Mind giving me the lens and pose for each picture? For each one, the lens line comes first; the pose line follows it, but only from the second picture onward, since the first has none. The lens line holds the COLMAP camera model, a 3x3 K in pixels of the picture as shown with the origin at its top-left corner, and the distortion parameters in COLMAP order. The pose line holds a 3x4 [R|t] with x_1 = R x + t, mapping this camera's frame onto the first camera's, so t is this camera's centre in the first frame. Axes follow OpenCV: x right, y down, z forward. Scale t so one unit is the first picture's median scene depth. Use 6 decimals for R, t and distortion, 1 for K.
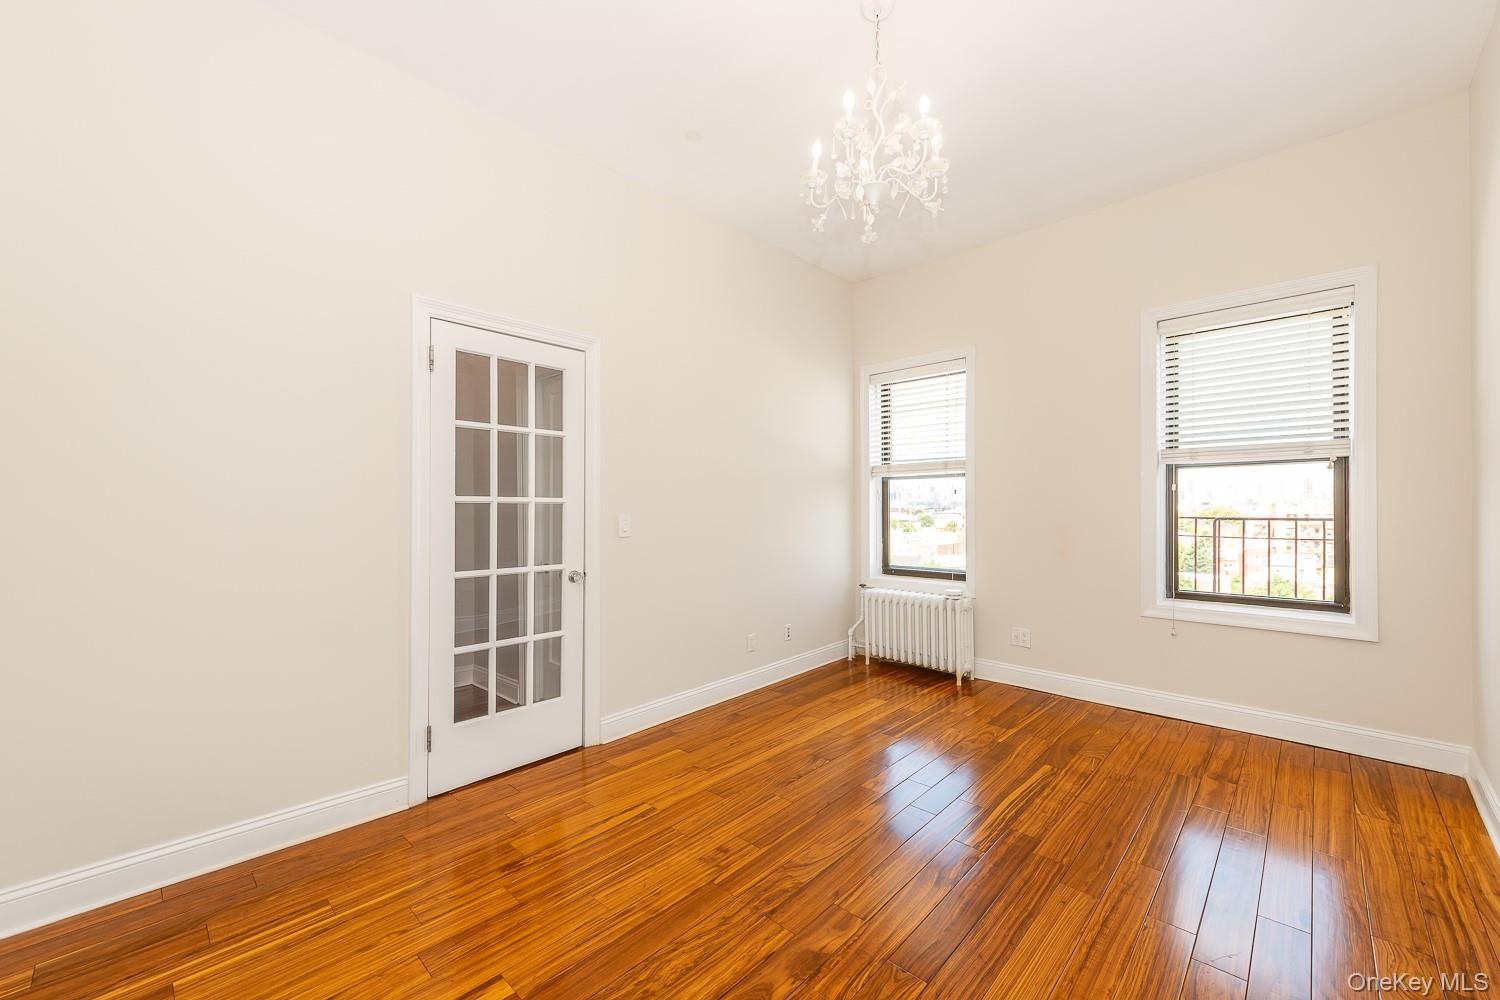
lens RADIAL K [[662.0, 0, 756.2], [0, 662.0, 499.4], [0, 0, 1]] dist [-0.000807, -0.000602]
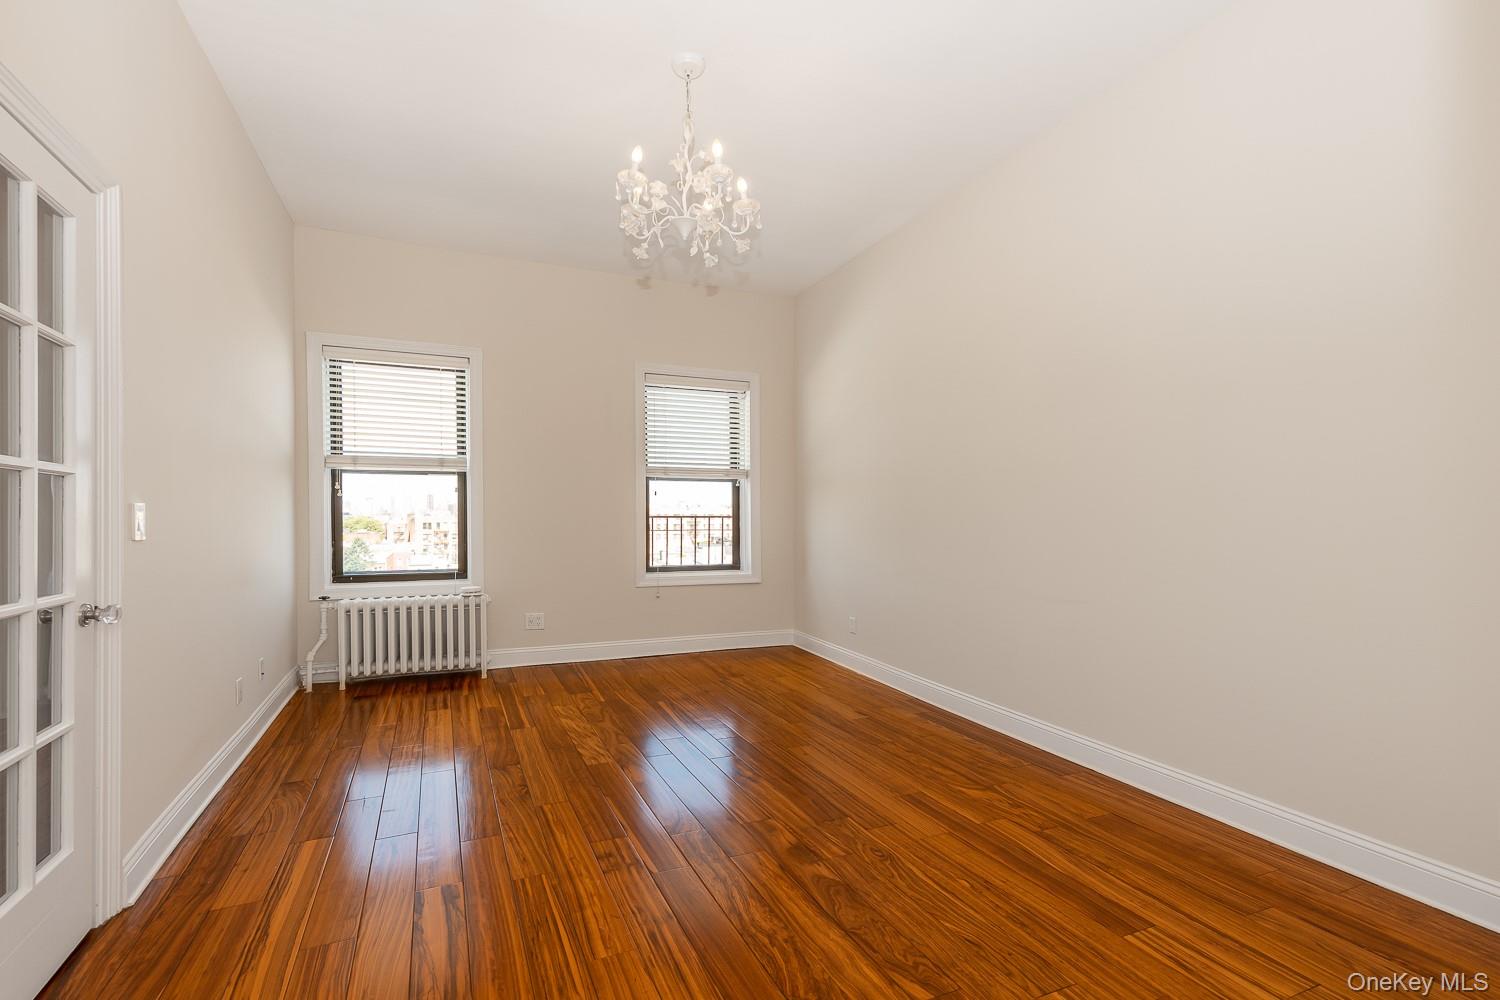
lens RADIAL K [[614.3, 0, 751.4], [0, 614.3, 515.4], [0, 0, 1]] dist [0.002767, -0.000561]
pose [[0.393545, 0.002326, 0.919302, -0.484515], [-0.020235, 0.999776, 0.006132, 0.015351], [-0.919082, -0.021015, 0.393505, 0.285583]]
